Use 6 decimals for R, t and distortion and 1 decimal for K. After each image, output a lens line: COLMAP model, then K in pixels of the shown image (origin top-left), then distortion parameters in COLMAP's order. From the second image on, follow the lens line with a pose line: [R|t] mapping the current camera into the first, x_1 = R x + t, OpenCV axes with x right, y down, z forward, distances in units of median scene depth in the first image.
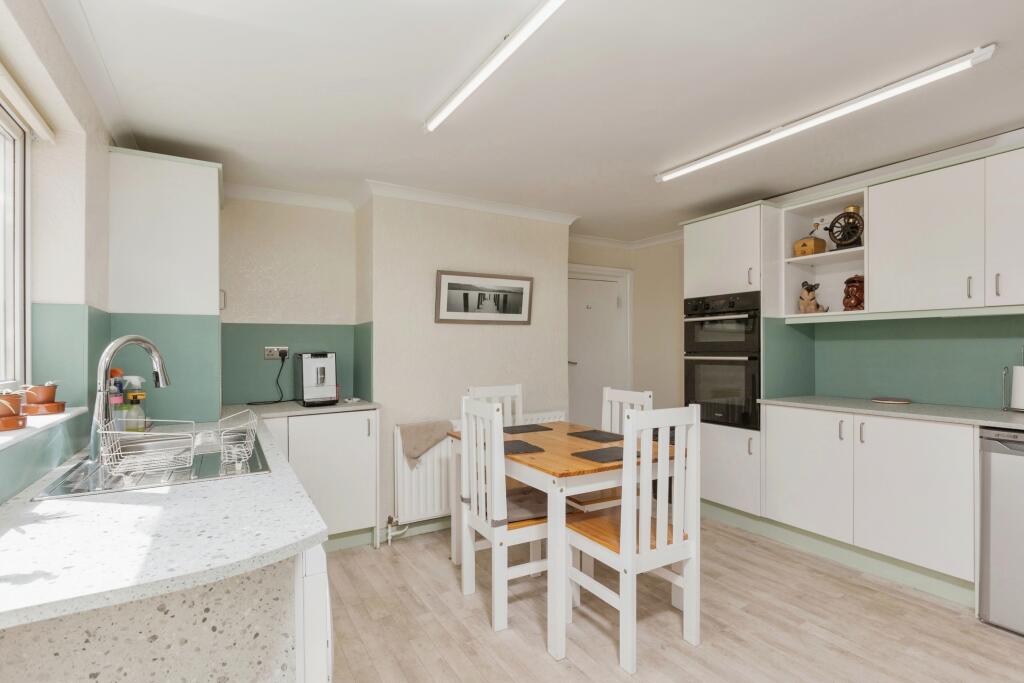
lens RADIAL K [[487.4, 0, 511.9], [0, 487.4, 344.3], [0, 0, 1]] dist [-0.005466, -0.001497]
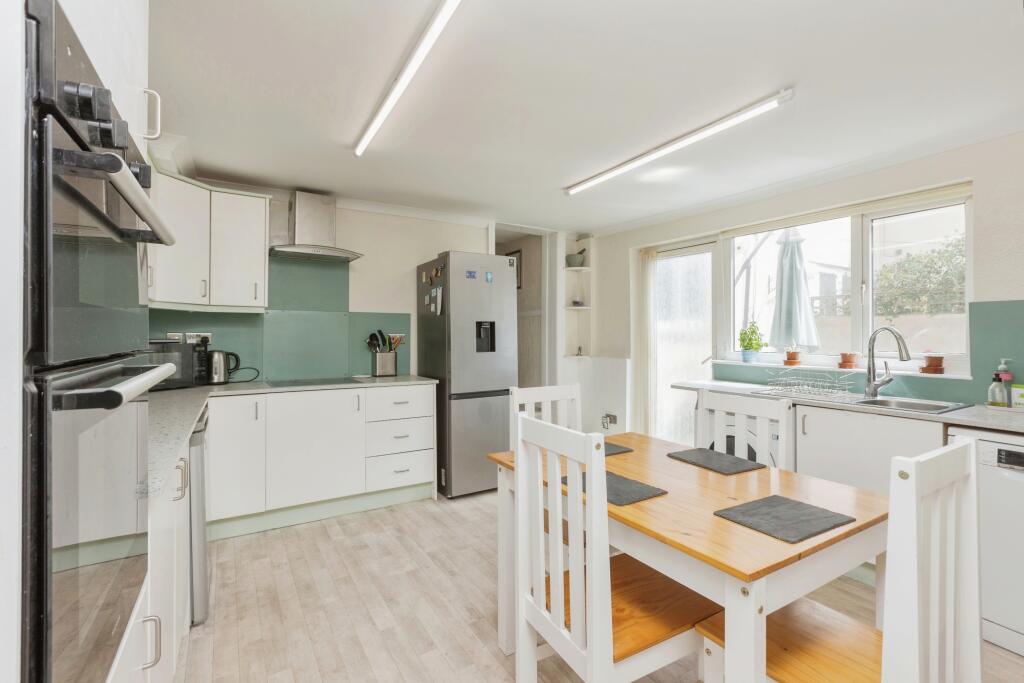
lens RADIAL K [[460.9, 0, 513.5], [0, 460.9, 335.2], [0, 0, 1]] dist [-0.002738, -0.001644]
pose [[-0.999981, 0.001483, -0.005964, 0.379440], [0.001472, 0.999997, 0.001738, 0.002282], [0.005967, 0.001730, -0.999981, 2.009134]]
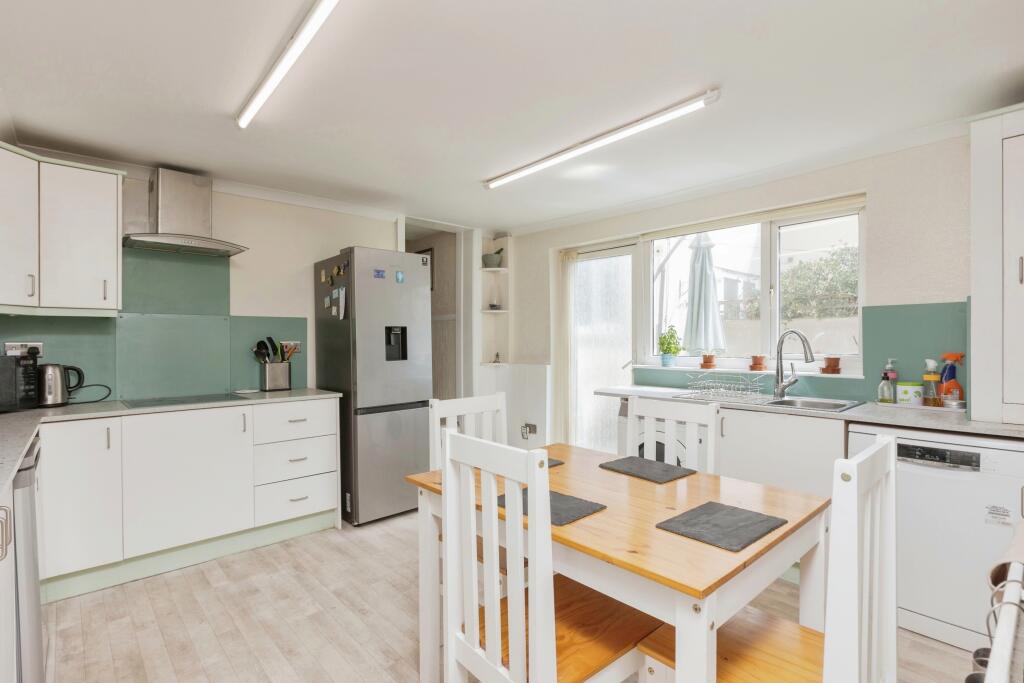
lens RADIAL K [[487.4, 0, 510.8], [0, 487.4, 344.7], [0, 0, 1]] dist [-0.005466, -0.001497]
pose [[-0.981262, 0.012296, -0.192286, 0.404410], [0.010413, 0.999887, 0.010803, 0.001912], [0.192397, 0.008598, -0.981279, 1.970553]]
